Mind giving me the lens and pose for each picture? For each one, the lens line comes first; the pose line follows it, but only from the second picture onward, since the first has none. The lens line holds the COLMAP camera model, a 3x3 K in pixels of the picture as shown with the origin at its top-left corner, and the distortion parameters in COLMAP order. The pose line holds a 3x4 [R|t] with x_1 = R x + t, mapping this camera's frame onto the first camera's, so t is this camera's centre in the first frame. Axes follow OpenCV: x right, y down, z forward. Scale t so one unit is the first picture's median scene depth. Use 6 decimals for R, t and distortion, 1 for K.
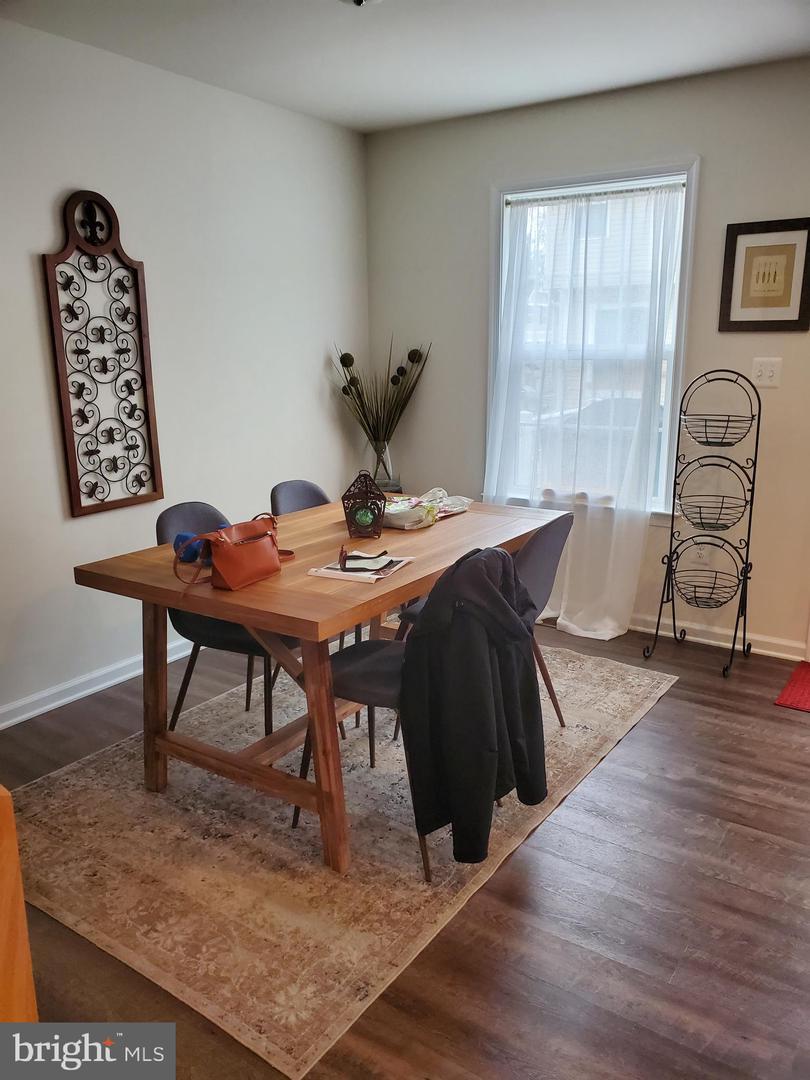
lens RADIAL K [[844.4, 0, 400.6], [0, 844.4, 553.0], [0, 0, 1]] dist [0.070287, -0.095015]
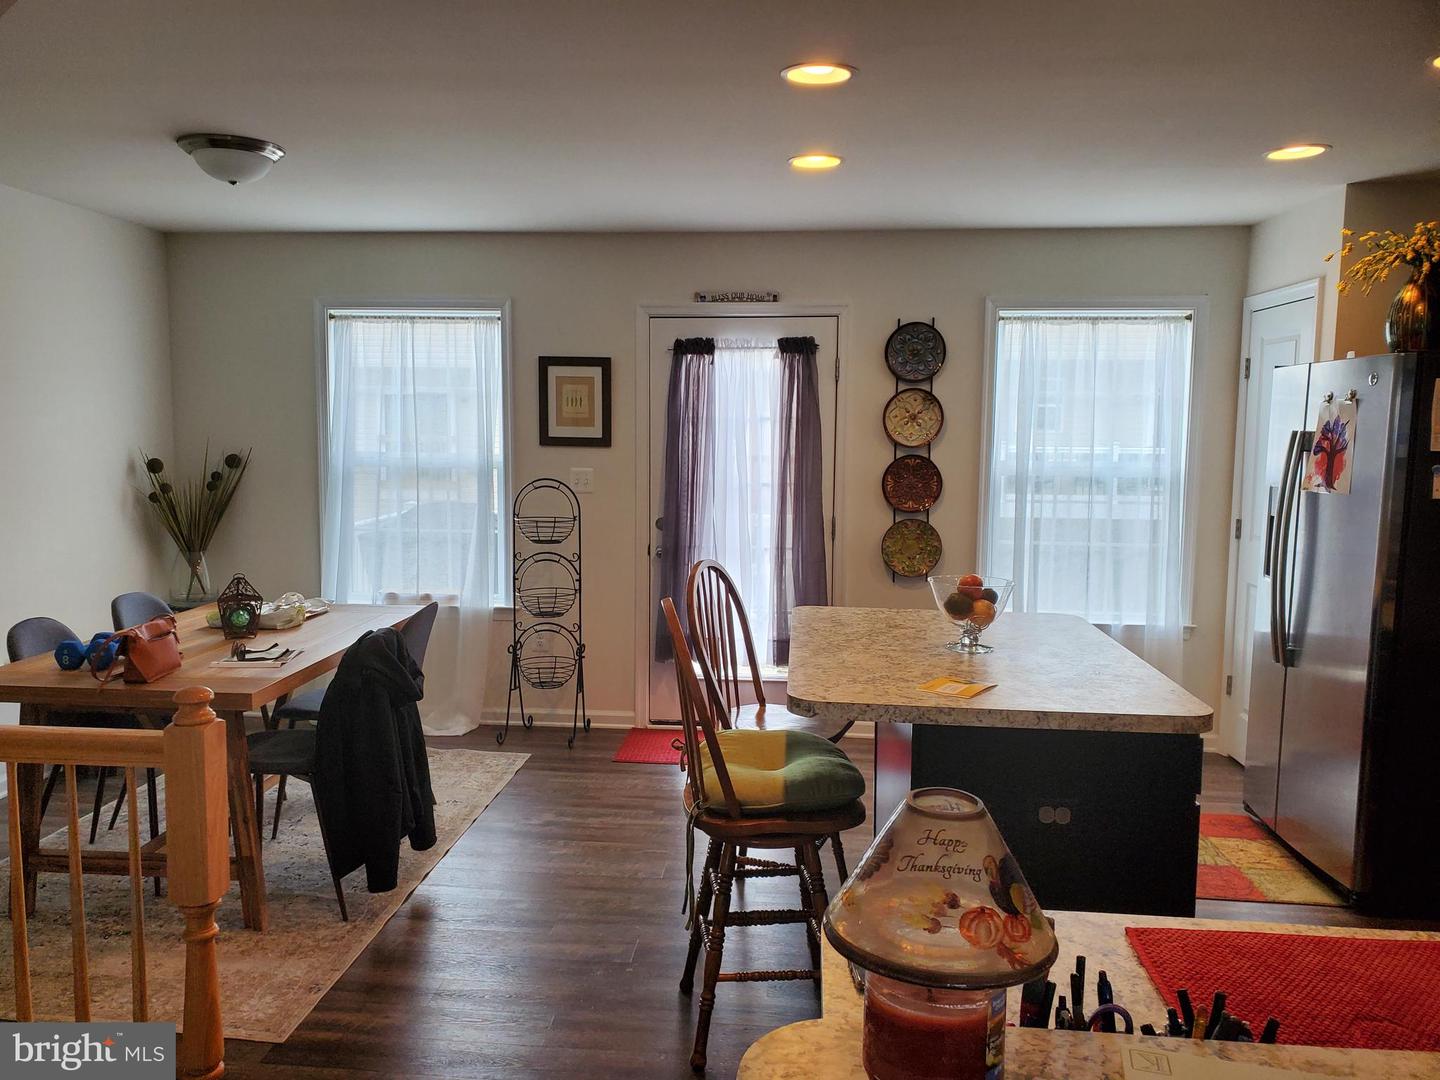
lens RADIAL K [[1125.9, 0, 720.1], [0, 1125.9, 522.9], [0, 0, 1]] dist [0.070287, -0.095015]
pose [[0.868973, -0.024167, 0.494269, -0.171668], [0.101163, 0.986389, -0.129625, 0.065510], [-0.484409, 0.162643, 0.859590, -0.410826]]
